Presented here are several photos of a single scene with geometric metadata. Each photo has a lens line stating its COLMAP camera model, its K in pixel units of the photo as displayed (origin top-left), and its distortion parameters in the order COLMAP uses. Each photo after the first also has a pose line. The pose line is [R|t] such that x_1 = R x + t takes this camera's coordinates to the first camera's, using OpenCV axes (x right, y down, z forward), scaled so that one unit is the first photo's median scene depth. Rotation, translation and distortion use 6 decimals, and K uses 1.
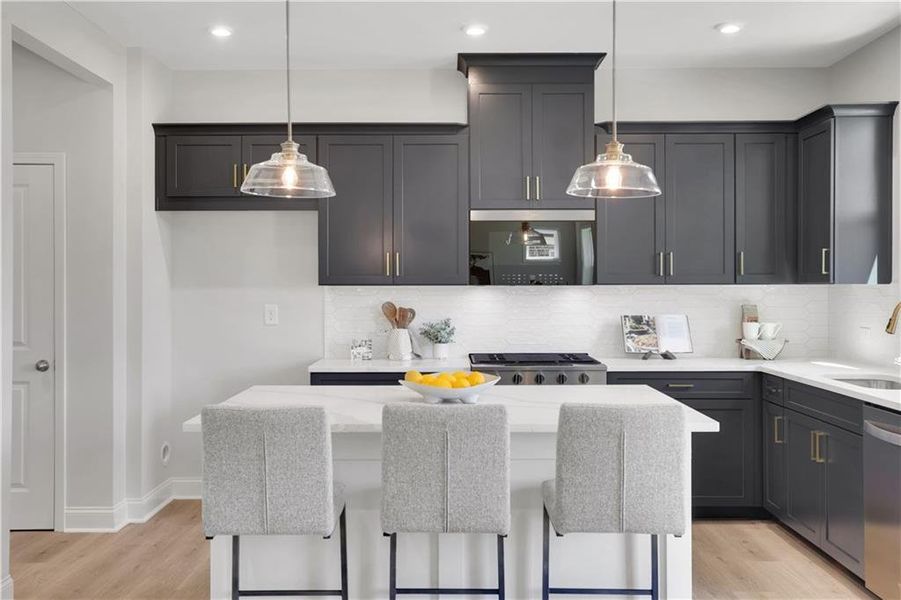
lens RADIAL K [[873.9, 0, 452.5], [0, 873.9, 281.7], [0, 0, 1]] dist [0.006516, 0.010692]
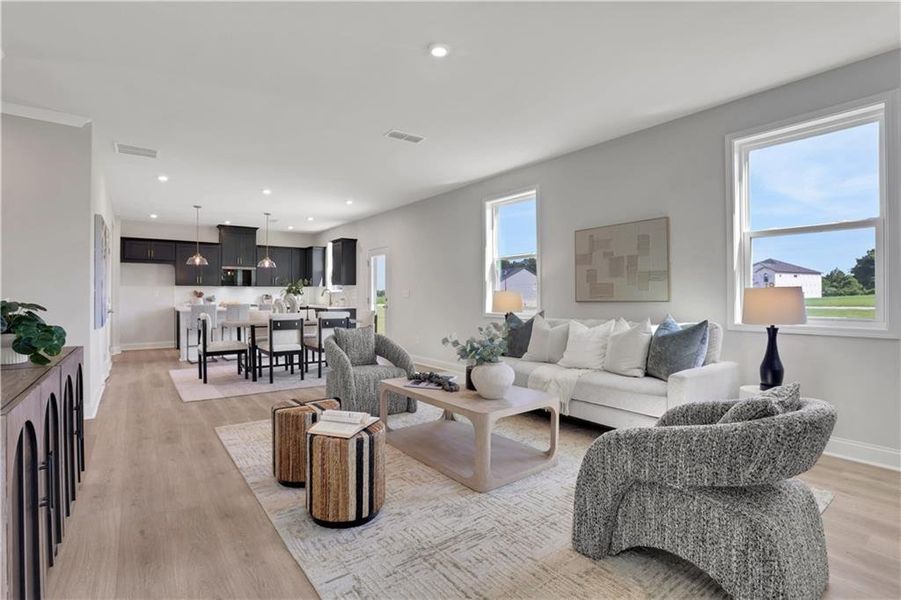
lens RADIAL K [[427.7, 0, 445.9], [0, 427.7, 289.1], [0, 0, 1]] dist [-0.078101, 0.031330]
pose [[0.796620, 0.007307, 0.604436, -0.299638], [-0.000553, 0.999935, -0.011359, 0.037804], [-0.604480, 0.008715, 0.796573, -1.020233]]
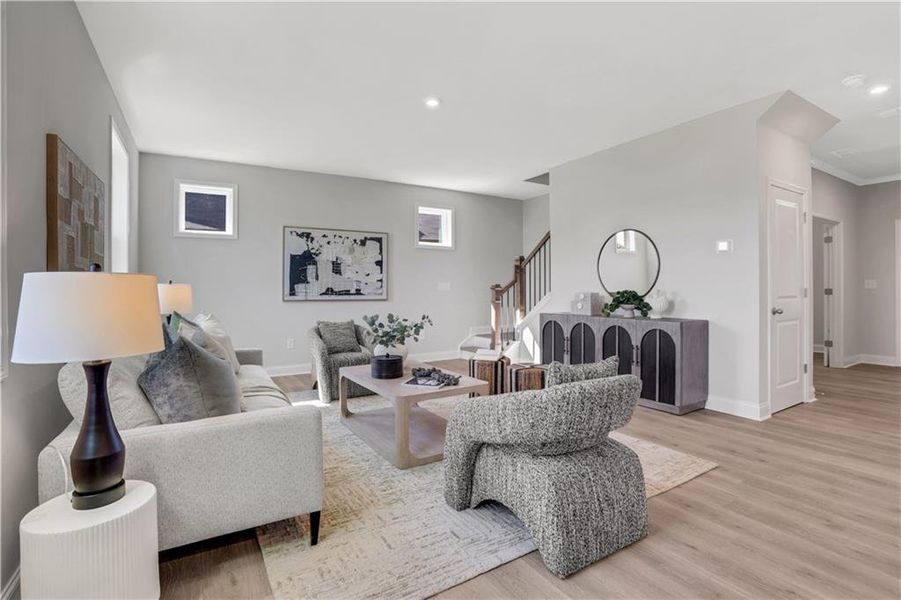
lens RADIAL K [[427.7, 0, 445.9], [0, 427.7, 289.1], [0, 0, 1]] dist [-0.078101, 0.031330]
pose [[-0.860042, 0.006120, -0.510187, 0.344765], [0.006458, 0.999979, 0.001108, 0.039266], [0.510182, -0.002342, -0.860063, 0.000558]]
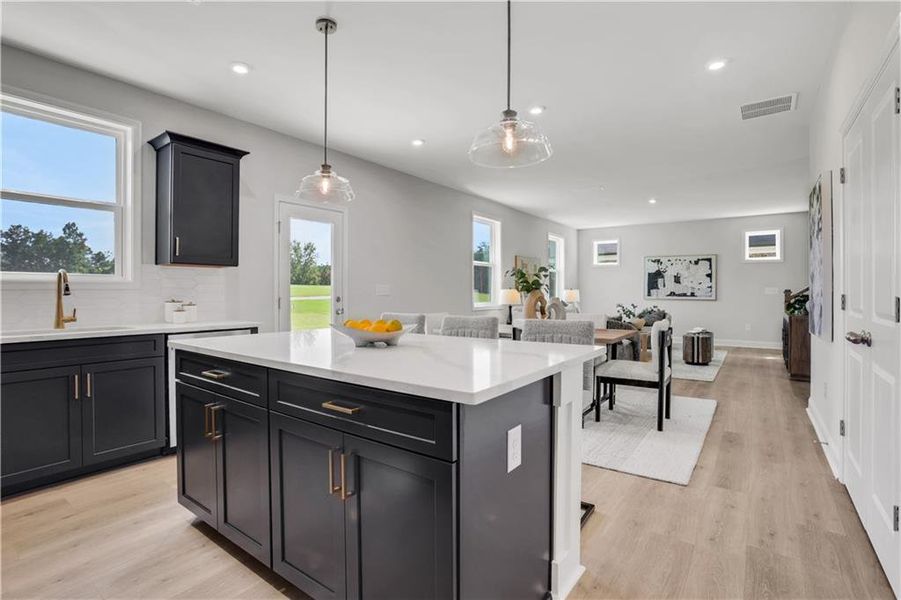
lens RADIAL K [[427.7, 0, 445.9], [0, 427.7, 289.1], [0, 0, 1]] dist [-0.078101, 0.031330]
pose [[-0.799816, 0.003891, 0.600232, -0.275624], [-0.002712, 0.999945, -0.010096, 0.044492], [-0.600239, -0.009703, -0.799762, 0.924609]]
